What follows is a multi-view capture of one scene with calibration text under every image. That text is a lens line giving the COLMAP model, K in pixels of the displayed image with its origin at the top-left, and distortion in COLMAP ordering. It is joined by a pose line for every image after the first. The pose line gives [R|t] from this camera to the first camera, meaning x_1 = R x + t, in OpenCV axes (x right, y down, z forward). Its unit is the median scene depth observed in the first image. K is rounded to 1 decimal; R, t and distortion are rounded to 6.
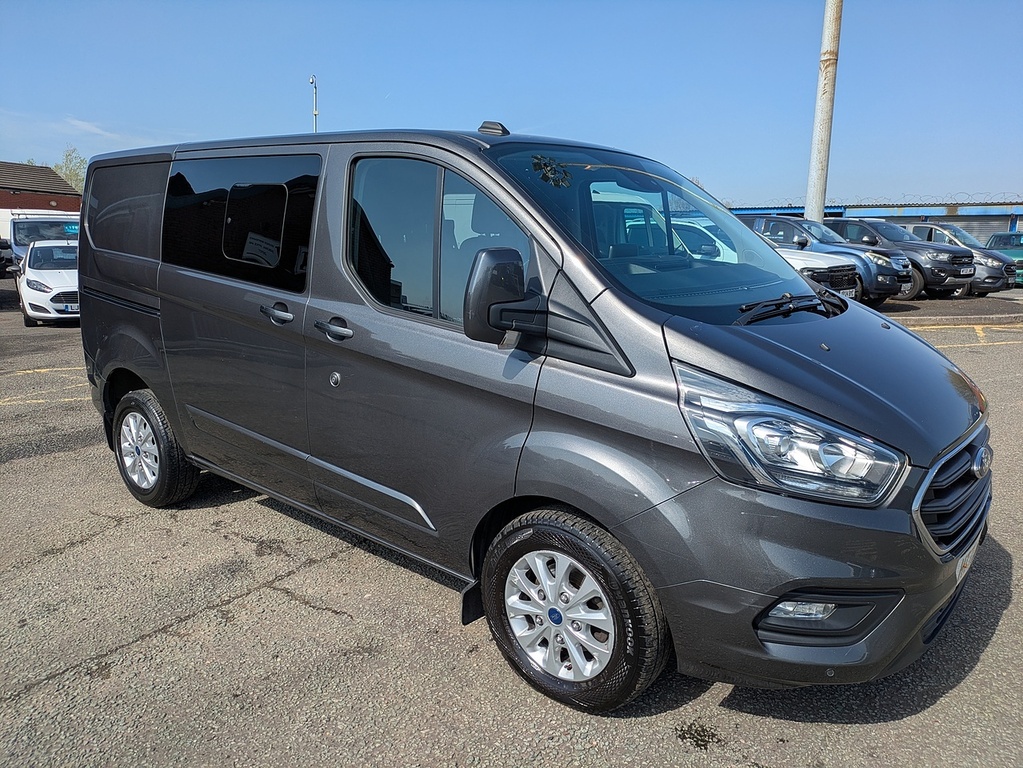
lens RADIAL K [[800.7, 0, 517.0], [0, 800.7, 387.6], [0, 0, 1]] dist [0.135022, -0.008657]
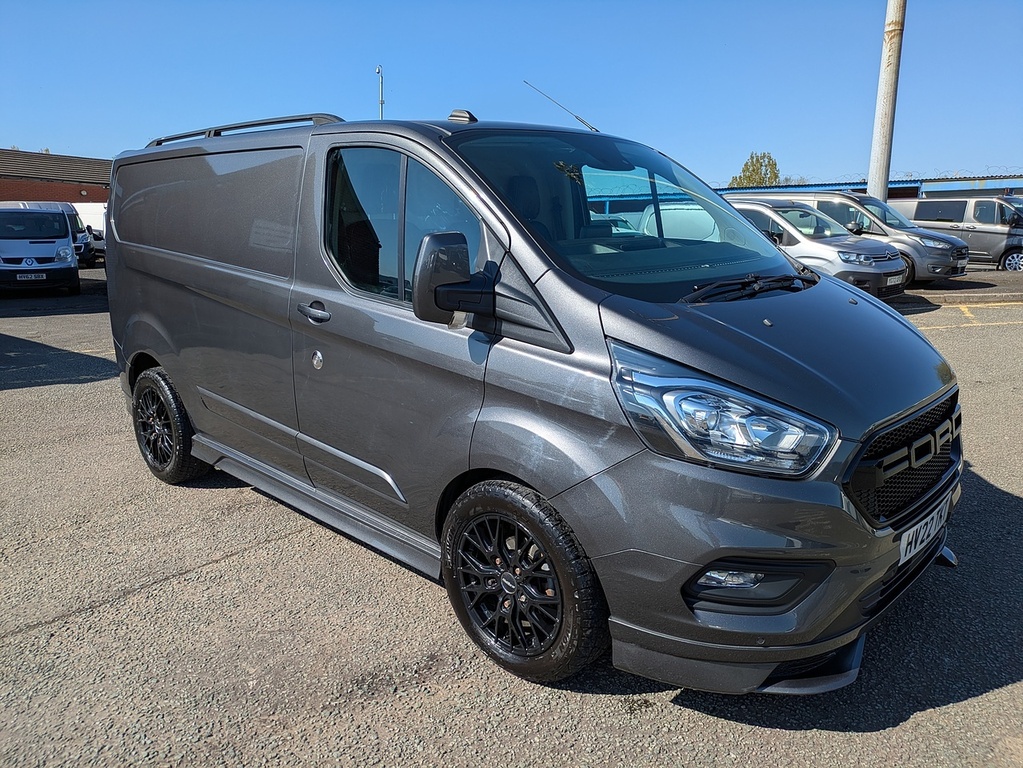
lens RADIAL K [[800.7, 0, 516.9], [0, 800.7, 387.1], [0, 0, 1]] dist [0.135022, -0.008657]
pose [[0.995715, -0.002449, -0.092443, 0.160215], [0.003918, 0.999869, 0.015721, 0.012080], [0.092393, -0.016016, 0.995594, -0.036560]]
